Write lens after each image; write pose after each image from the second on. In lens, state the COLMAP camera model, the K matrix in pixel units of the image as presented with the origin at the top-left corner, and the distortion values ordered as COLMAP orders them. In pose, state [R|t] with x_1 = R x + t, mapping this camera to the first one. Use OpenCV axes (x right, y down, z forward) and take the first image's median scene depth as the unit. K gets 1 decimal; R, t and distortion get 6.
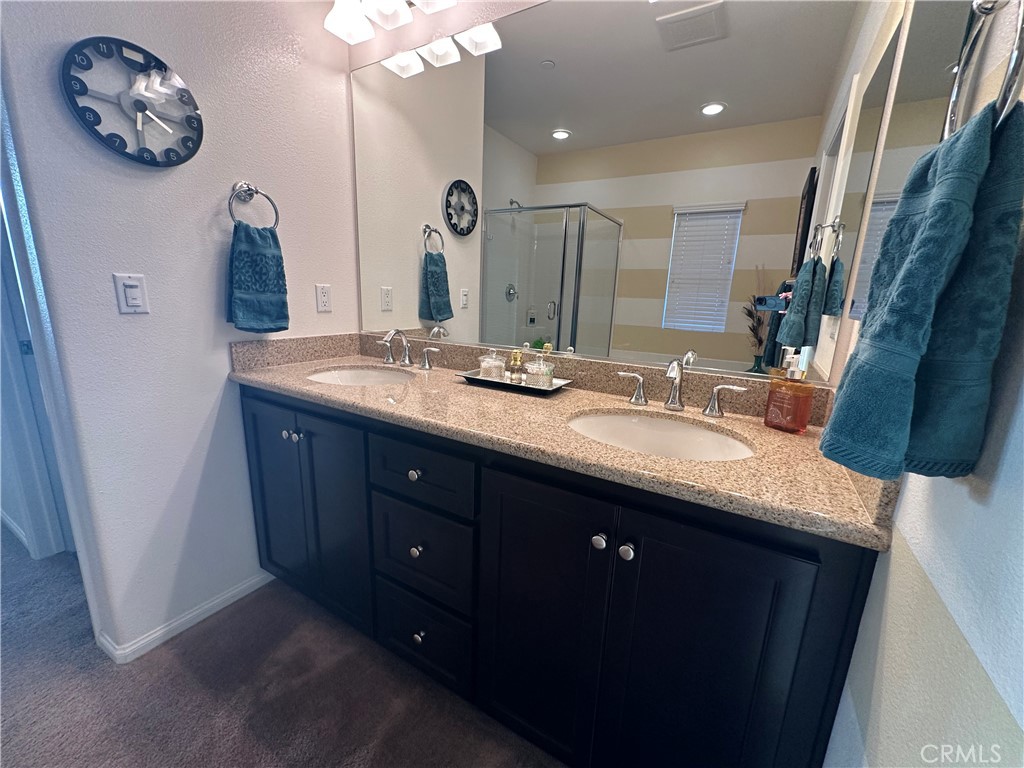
lens RADIAL K [[409.5, 0, 516.0], [0, 409.5, 383.4], [0, 0, 1]] dist [-0.003824, 0.000179]
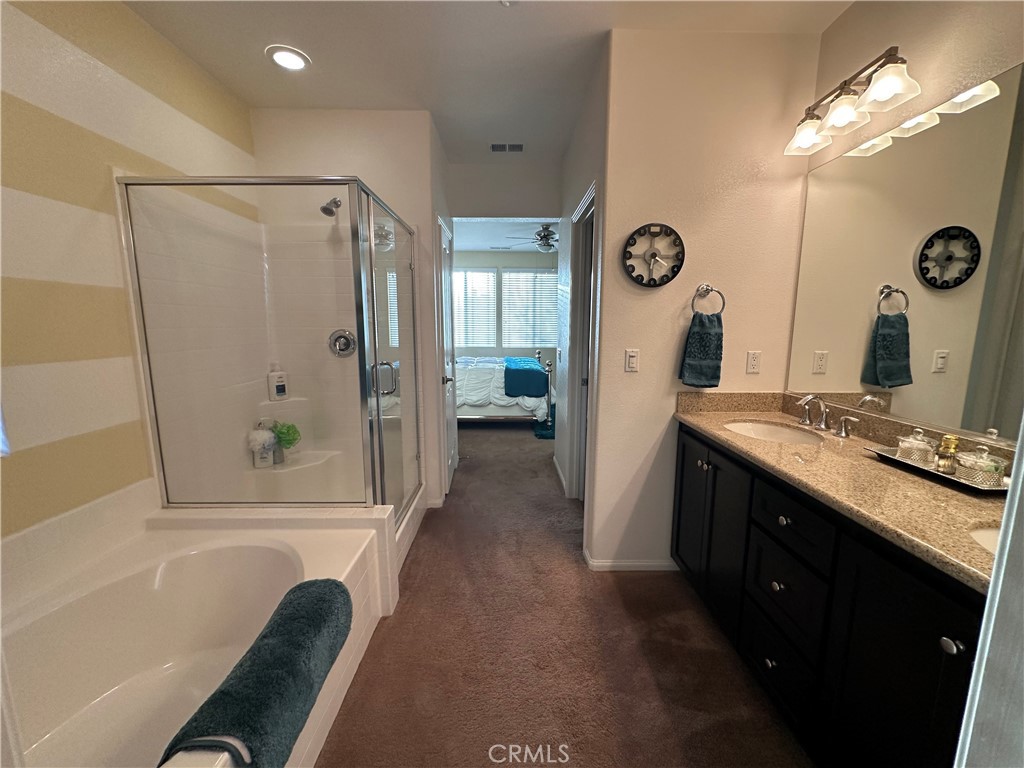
lens RADIAL K [[409.5, 0, 514.2], [0, 409.5, 385.7], [0, 0, 1]] dist [-0.003824, 0.000179]
pose [[0.515367, 0.092498, -0.851963, 0.248387], [-0.169880, 0.985456, 0.004228, -0.030160], [0.839963, 0.142553, 0.523585, -0.268543]]
